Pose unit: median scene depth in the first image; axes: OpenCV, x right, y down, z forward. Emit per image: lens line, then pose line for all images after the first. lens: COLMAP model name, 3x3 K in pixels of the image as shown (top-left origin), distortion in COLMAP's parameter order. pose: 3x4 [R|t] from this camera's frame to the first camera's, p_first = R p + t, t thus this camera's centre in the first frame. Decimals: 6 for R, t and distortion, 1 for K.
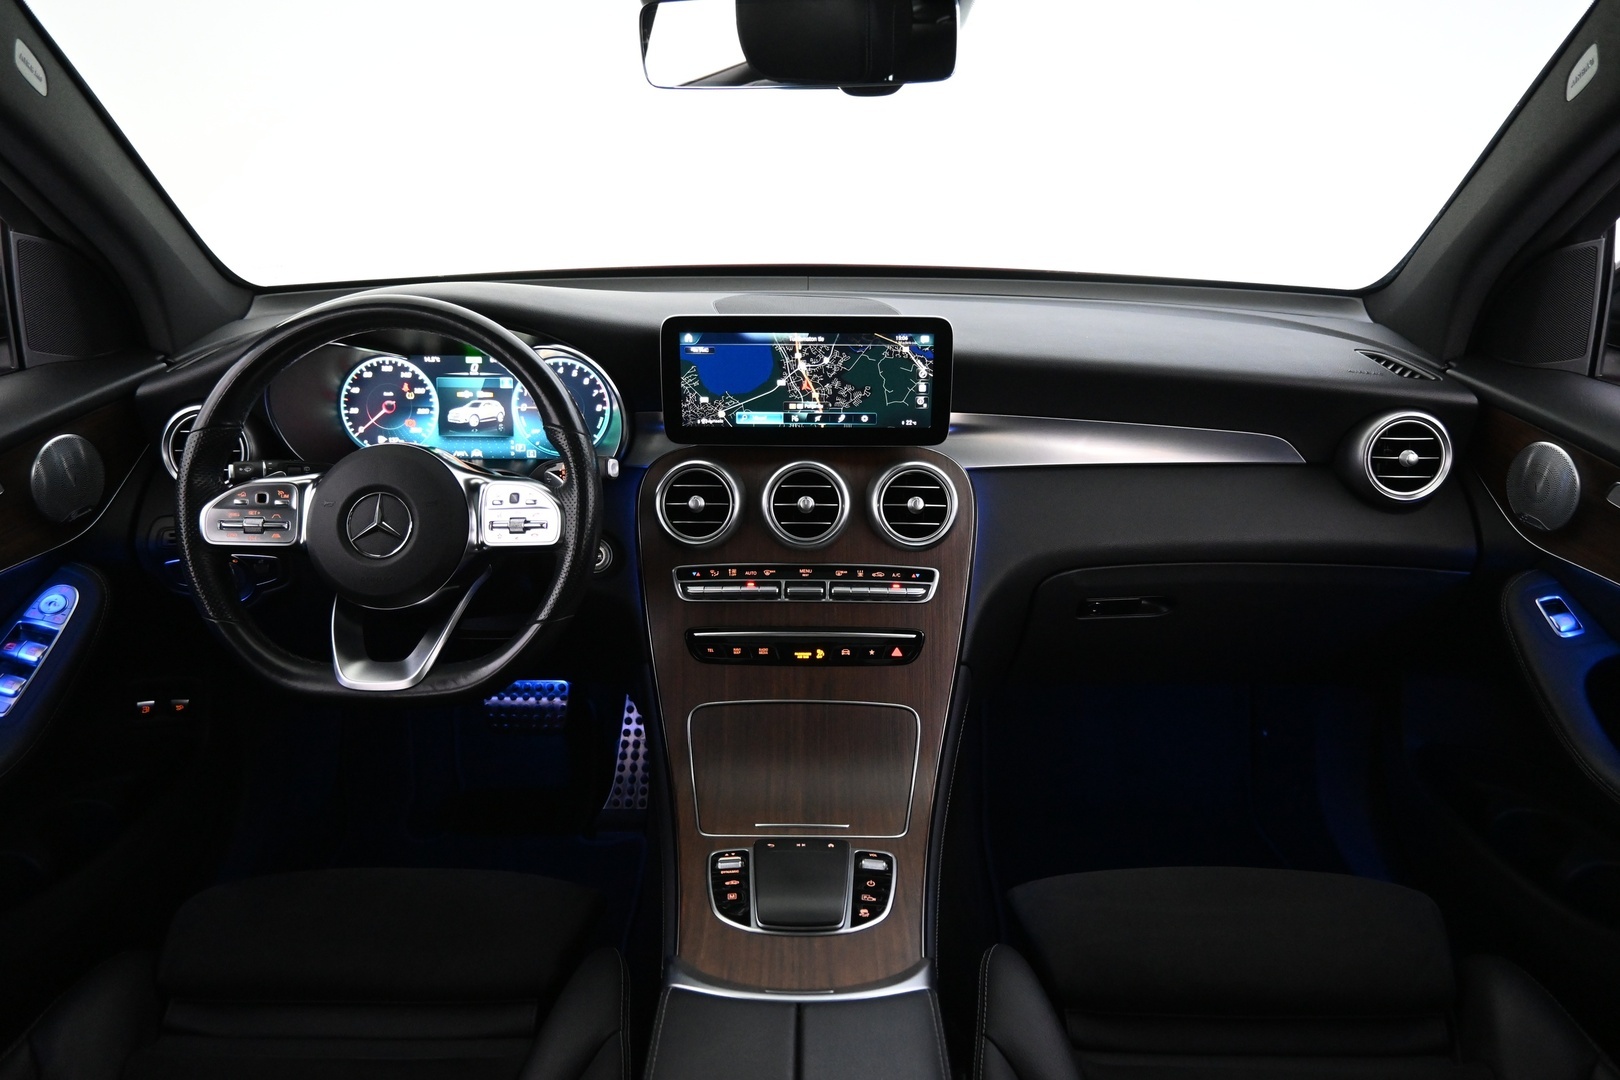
lens RADIAL K [[1103.2, 0, 810.0], [0, 1103.2, 540.0], [0, 0, 1]] dist [-0.001164, -0.000159]
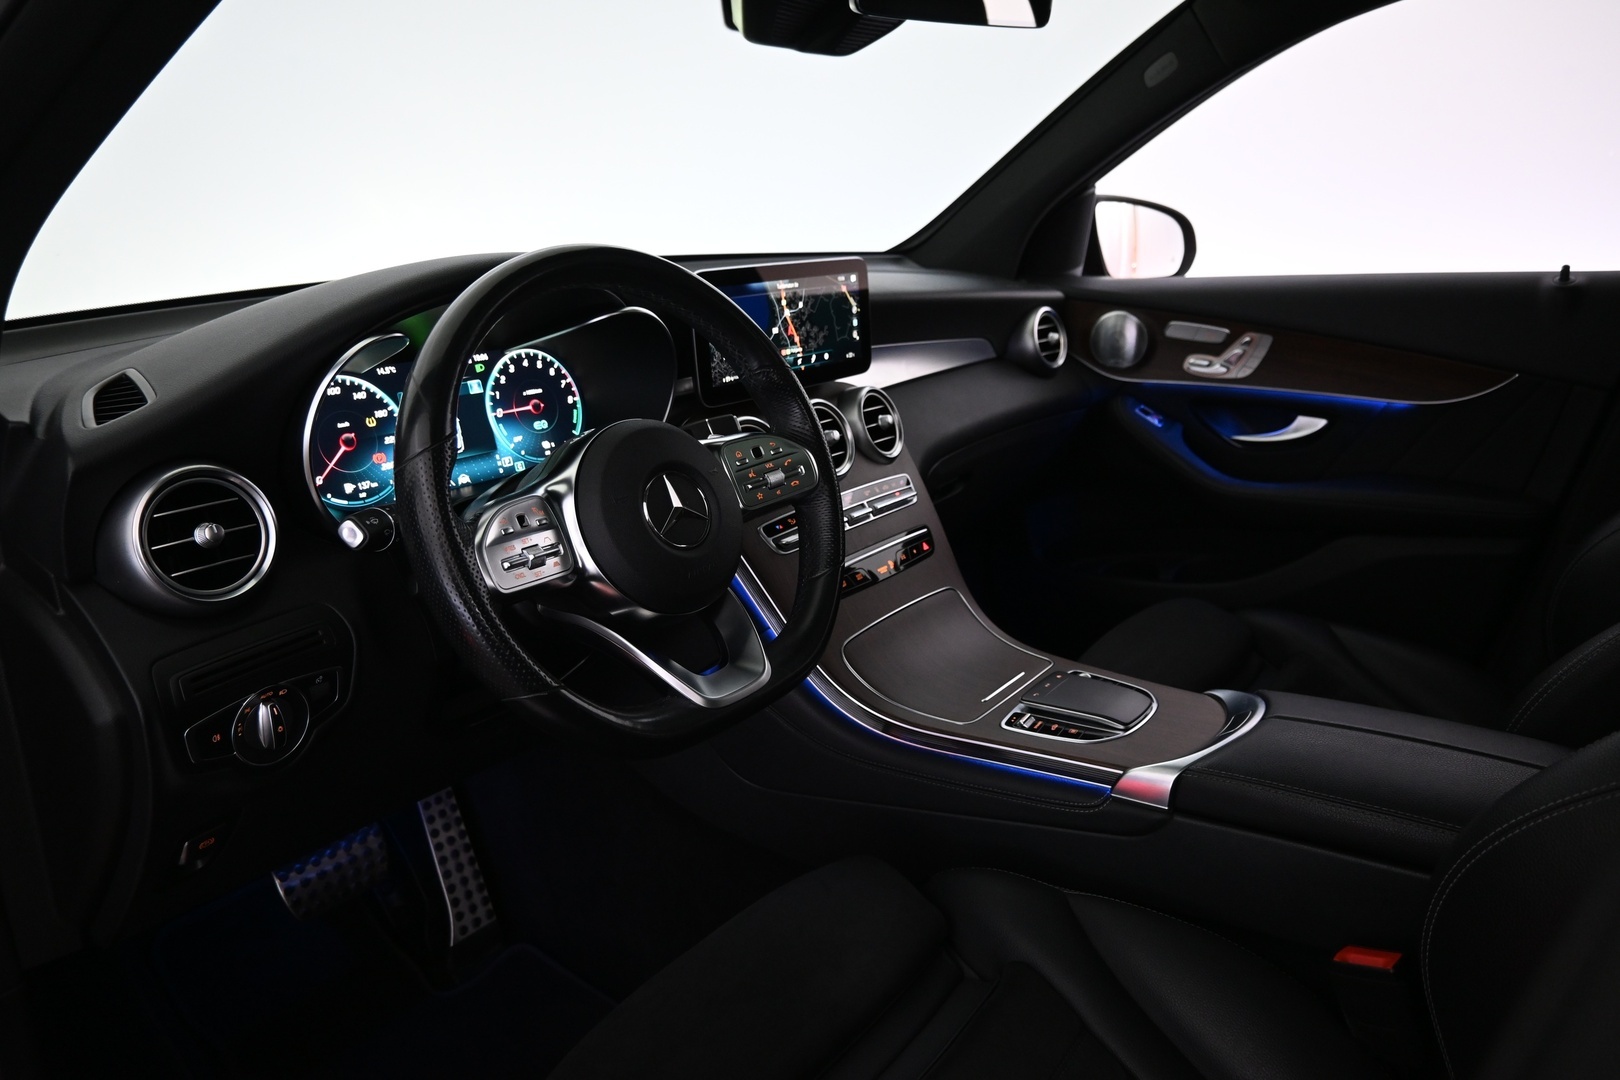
lens RADIAL K [[1103.2, 0, 810.0], [0, 1103.2, 540.0], [0, 0, 1]] dist [-0.001164, -0.000159]
pose [[0.610917, -0.248171, 0.751792, -0.823586], [0.307834, 0.949337, 0.063231, -0.011919], [-0.729396, 0.192798, 0.656362, 0.335012]]
